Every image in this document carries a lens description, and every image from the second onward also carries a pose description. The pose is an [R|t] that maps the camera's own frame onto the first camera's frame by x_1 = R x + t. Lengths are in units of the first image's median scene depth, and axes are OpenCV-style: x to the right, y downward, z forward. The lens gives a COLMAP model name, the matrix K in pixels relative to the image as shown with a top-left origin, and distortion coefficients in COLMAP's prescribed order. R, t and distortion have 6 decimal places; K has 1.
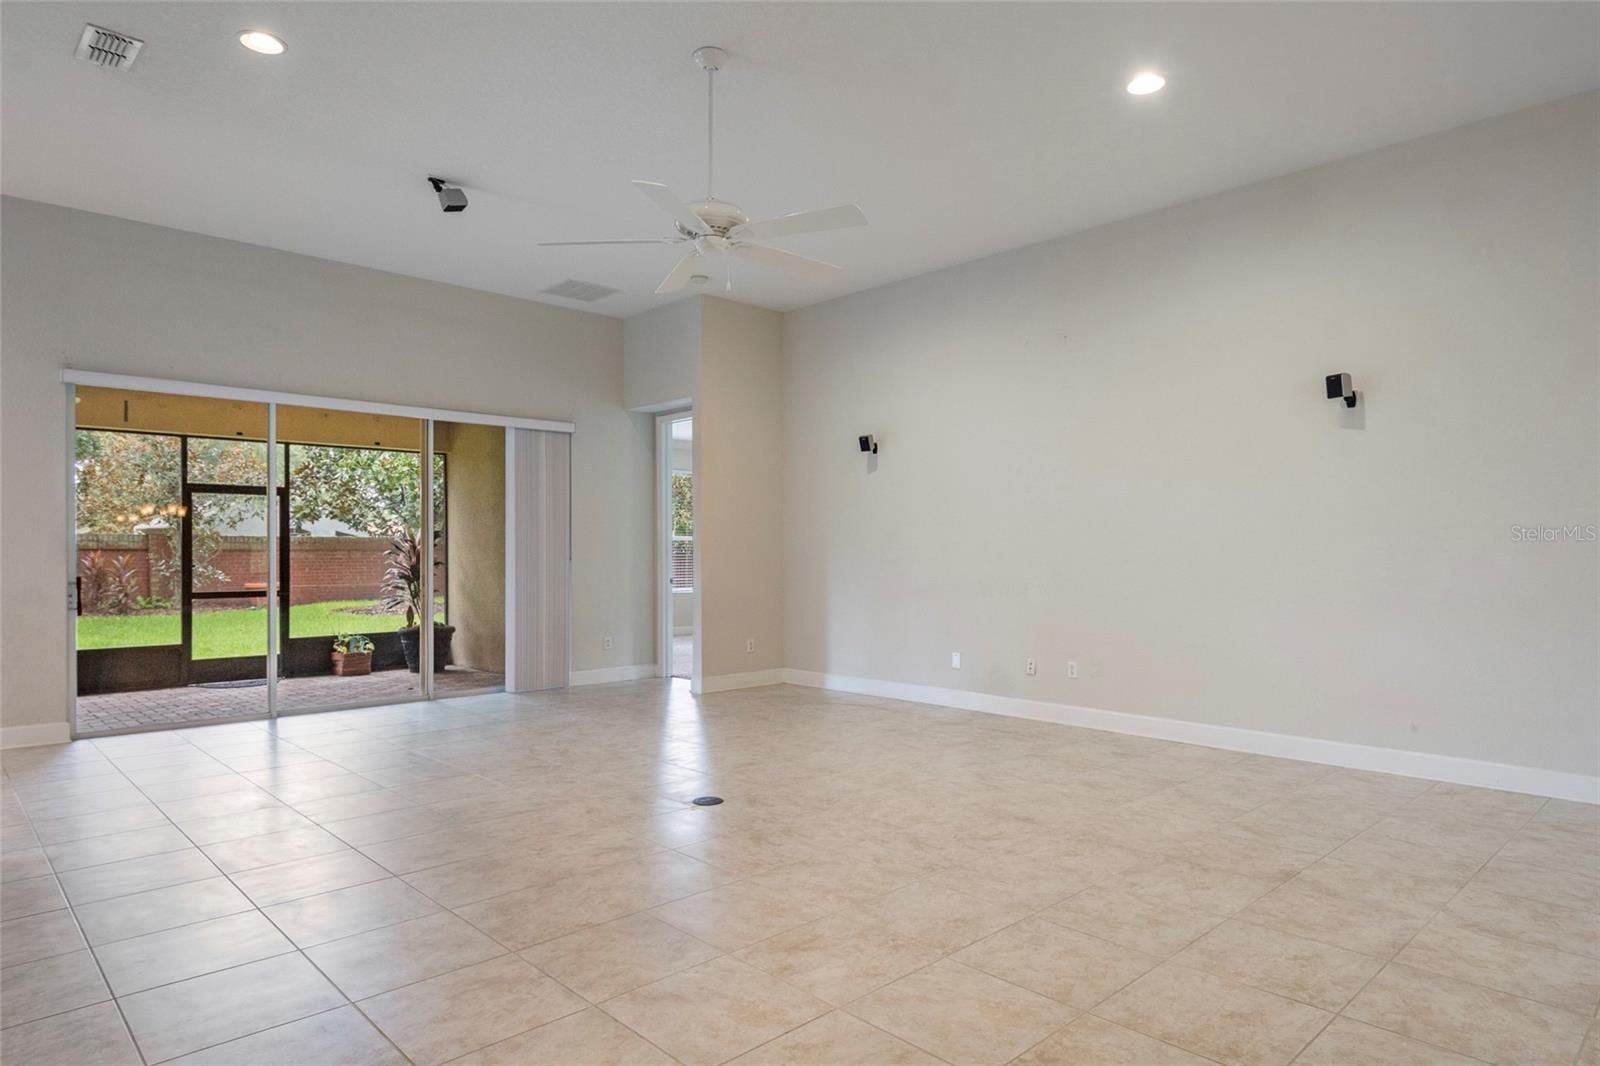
lens RADIAL K [[939.0, 0, 799.3], [0, 939.0, 562.0], [0, 0, 1]] dist [0.007509, -0.004118]
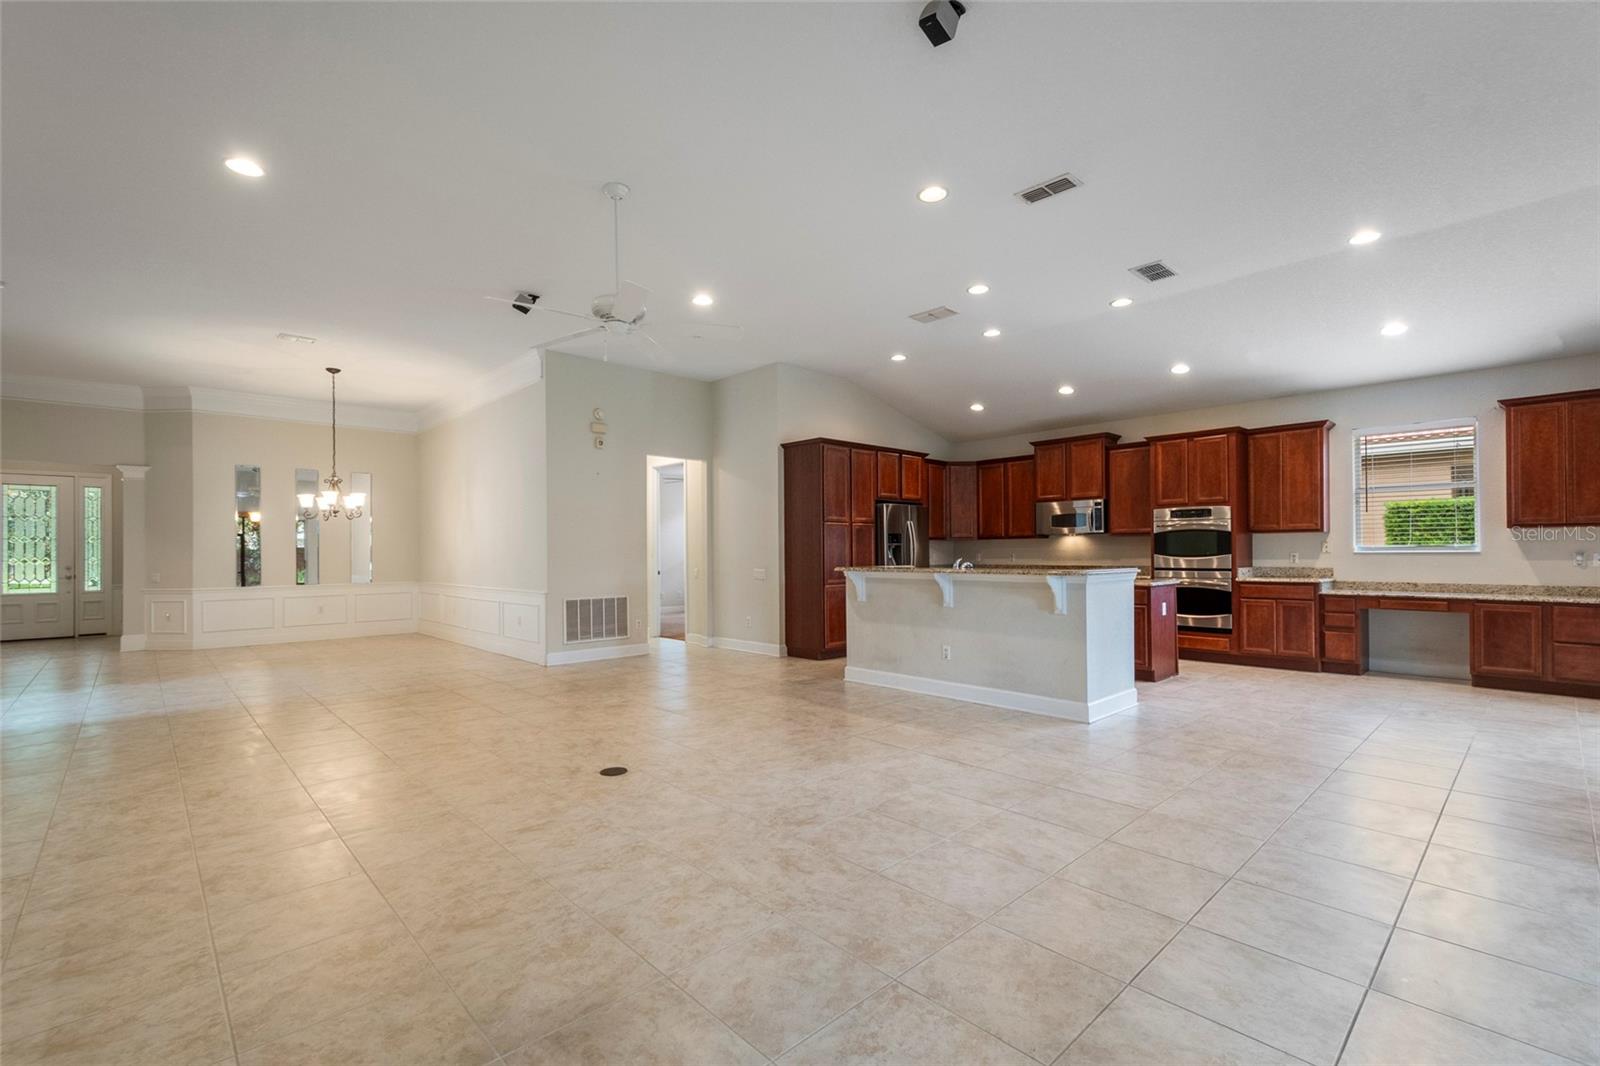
lens RADIAL K [[704.9, 0, 792.1], [0, 704.9, 547.5], [0, 0, 1]] dist [0.010986, -0.000599]
pose [[-0.999759, 0.010182, 0.019431, -0.289062], [0.010262, 0.999939, 0.004026, -0.016225], [-0.019389, 0.004225, -0.999803, 1.606541]]
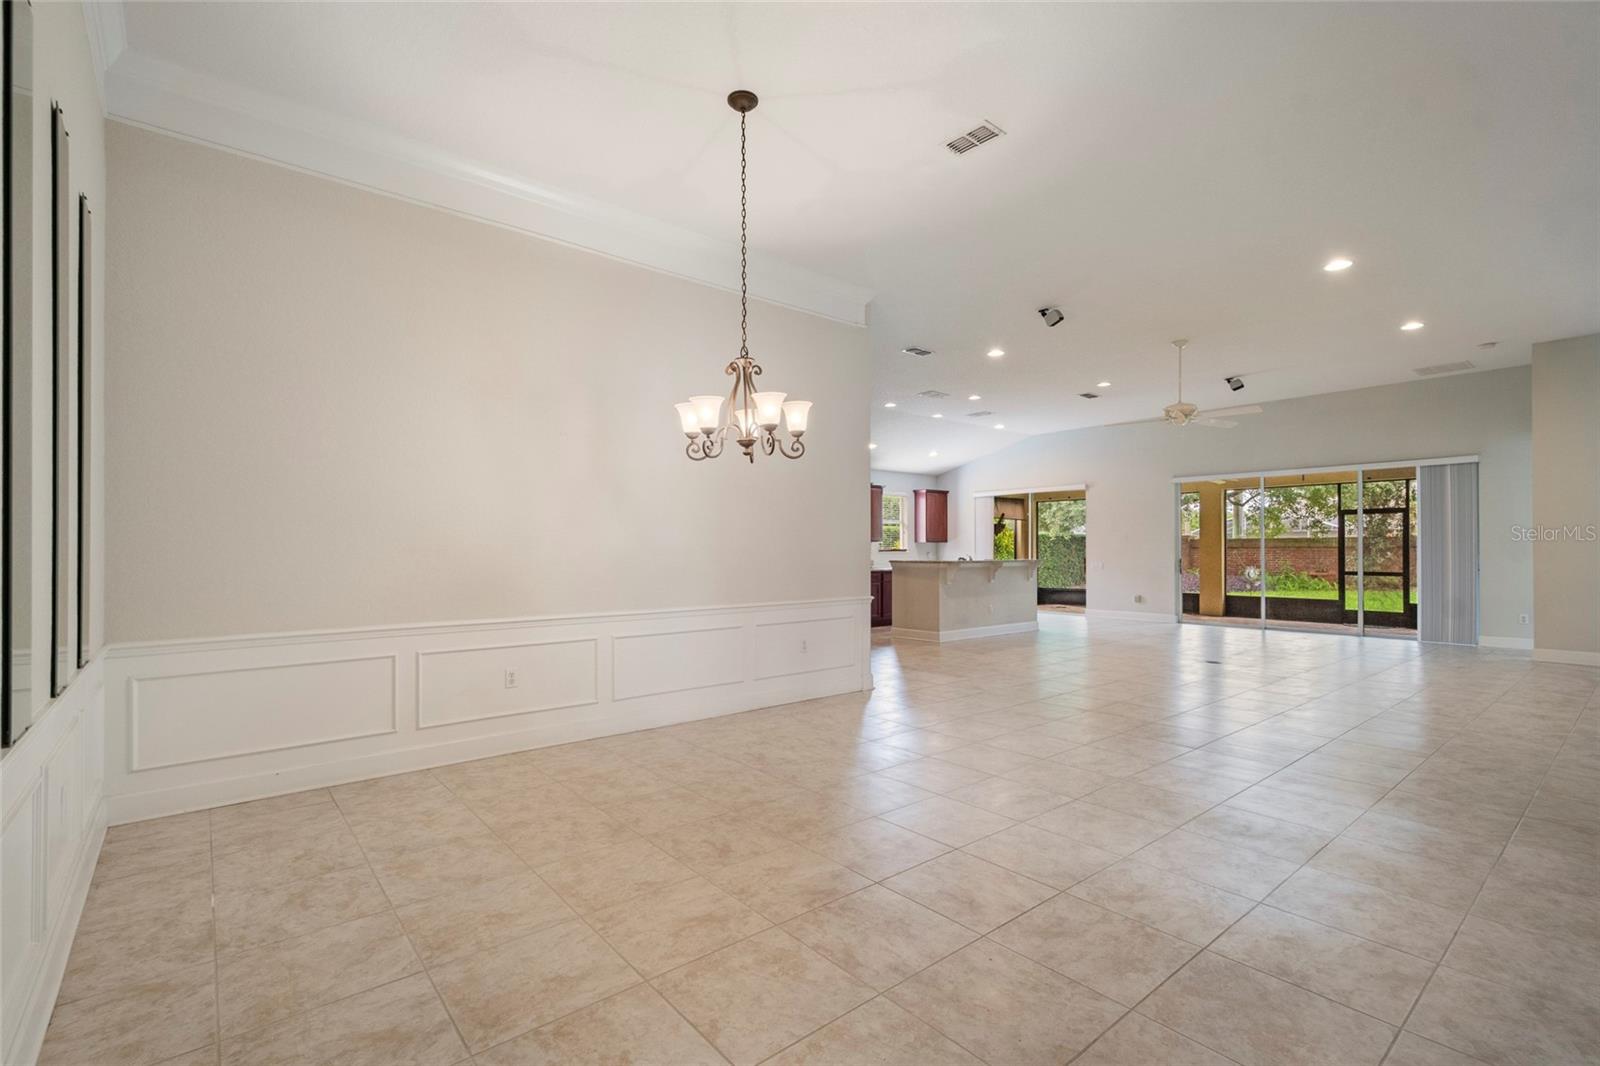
lens RADIAL K [[704.9, 0, 797.0], [0, 704.9, 543.6], [0, 0, 1]] dist [0.010986, -0.000599]
pose [[-0.067742, -0.007056, -0.997678, 1.389204], [-0.009272, 0.999936, -0.006442, -0.003234], [0.997660, 0.008814, -0.067803, 0.119625]]
